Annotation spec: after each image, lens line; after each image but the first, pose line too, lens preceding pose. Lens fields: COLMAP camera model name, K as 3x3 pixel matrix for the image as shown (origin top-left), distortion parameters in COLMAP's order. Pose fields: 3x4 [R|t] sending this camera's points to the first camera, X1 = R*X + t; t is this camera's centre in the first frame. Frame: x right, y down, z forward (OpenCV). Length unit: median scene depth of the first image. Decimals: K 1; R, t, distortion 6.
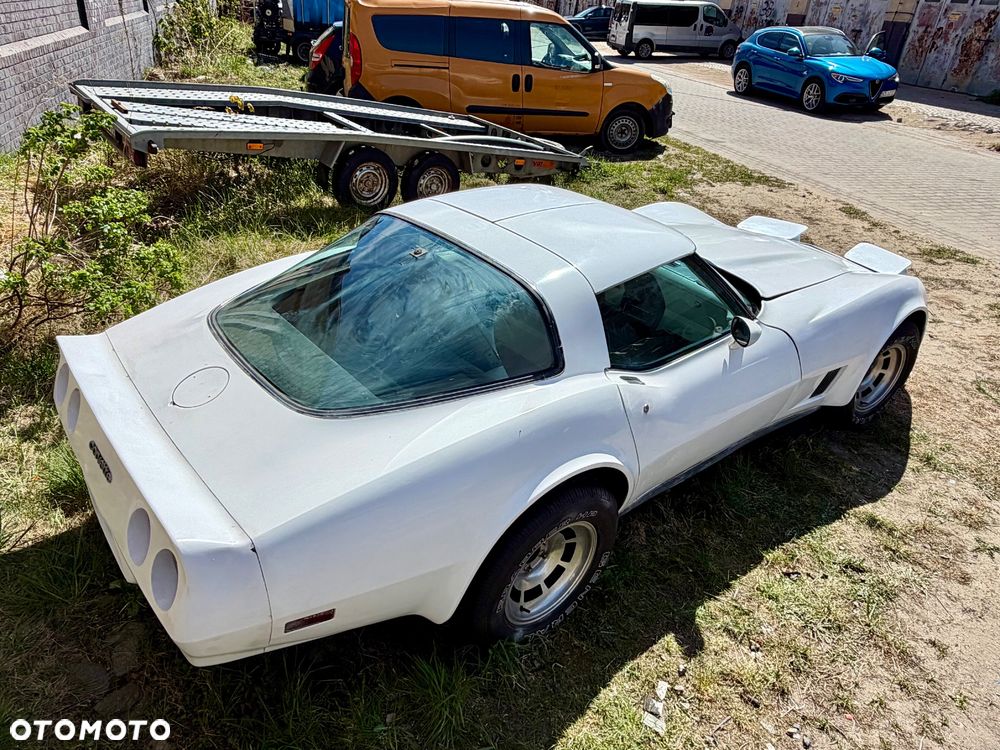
lens RADIAL K [[699.8, 0, 503.8], [0, 699.8, 376.2], [0, 0, 1]] dist [0.002895, -0.002358]
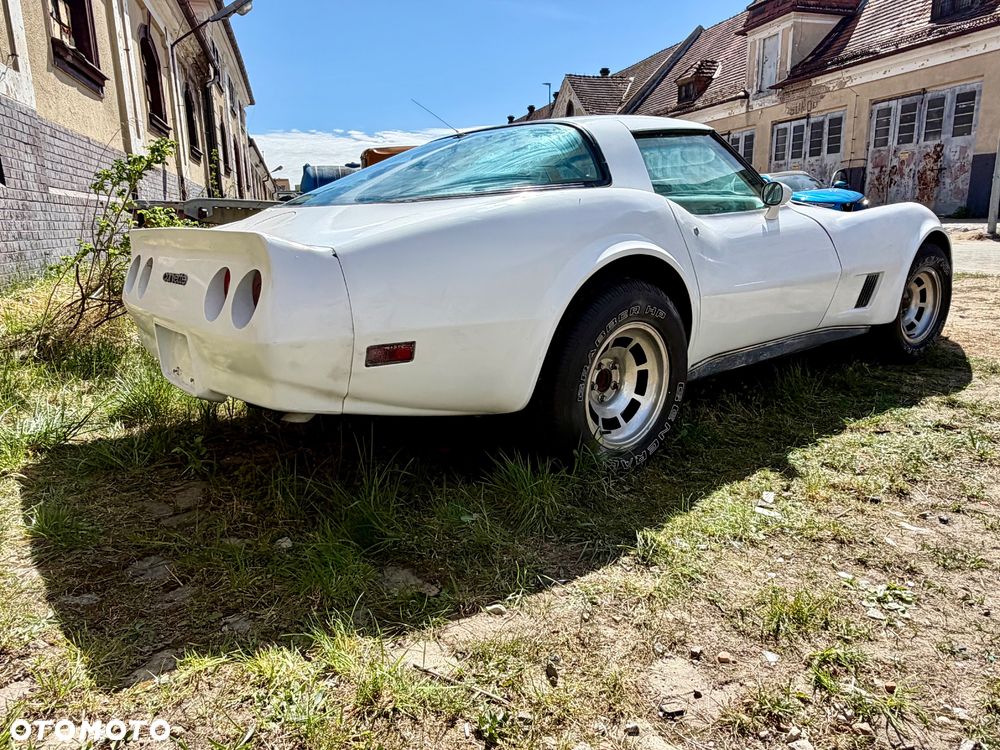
lens RADIAL K [[699.4, 0, 501.2], [0, 699.4, 368.1], [0, 0, 1]] dist [0.004120, 0.002769]
pose [[0.994340, -0.105498, -0.012537, -0.059563], [0.097435, 0.952594, -0.288220, 0.342927], [0.042350, 0.285367, 0.957482, 0.045047]]
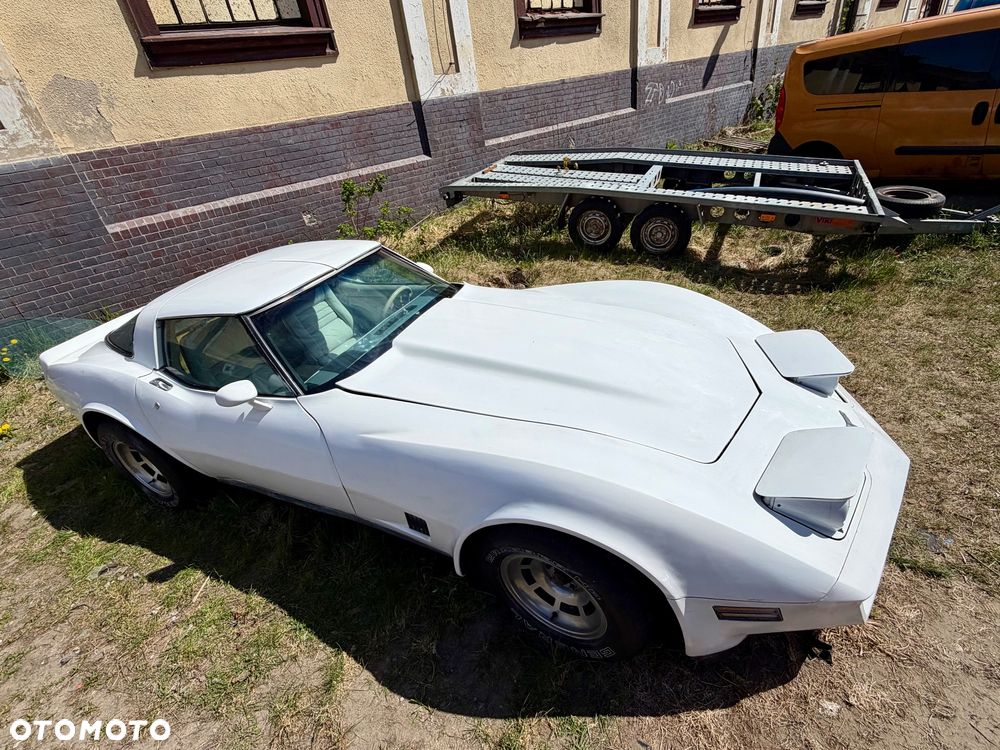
lens RADIAL K [[480.6, 0, 498.2], [0, 480.6, 375.7], [0, 0, 1]] dist [0.000246, 0.001360]
pose [[0.411242, 0.349156, -0.842003, 0.886417], [-0.283479, 0.926913, 0.245912, -0.310061], [0.866325, 0.137561, 0.480164, 0.767970]]
